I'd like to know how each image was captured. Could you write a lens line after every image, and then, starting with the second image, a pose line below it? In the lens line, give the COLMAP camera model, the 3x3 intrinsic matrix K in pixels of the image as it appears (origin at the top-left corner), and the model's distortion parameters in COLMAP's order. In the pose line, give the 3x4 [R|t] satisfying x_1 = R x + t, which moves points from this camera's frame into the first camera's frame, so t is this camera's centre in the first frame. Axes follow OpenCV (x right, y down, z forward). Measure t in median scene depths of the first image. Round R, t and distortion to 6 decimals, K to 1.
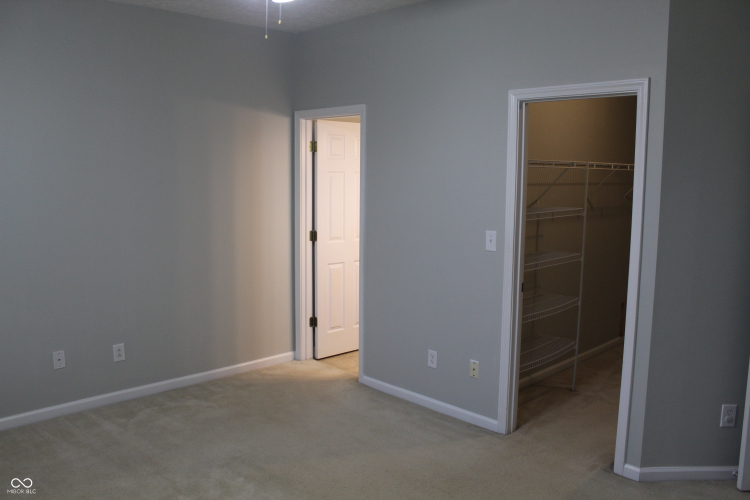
lens RADIAL K [[631.5, 0, 375.3], [0, 631.5, 251.2], [0, 0, 1]] dist [-0.112236, 0.064933]
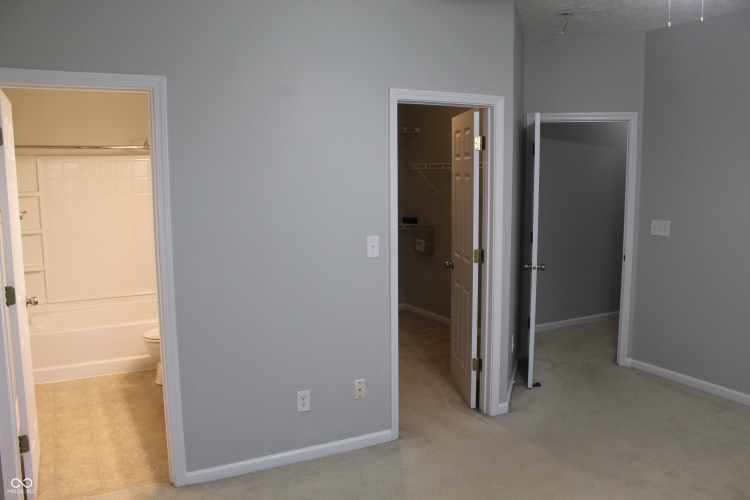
lens RADIAL K [[631.5, 0, 375.3], [0, 631.5, 248.5], [0, 0, 1]] dist [-0.112236, 0.064933]
pose [[0.281465, -0.129313, 0.950818, -0.699905], [0.128538, 0.987029, 0.096187, -0.102589], [-0.950924, 0.095143, 0.294436, 0.710426]]
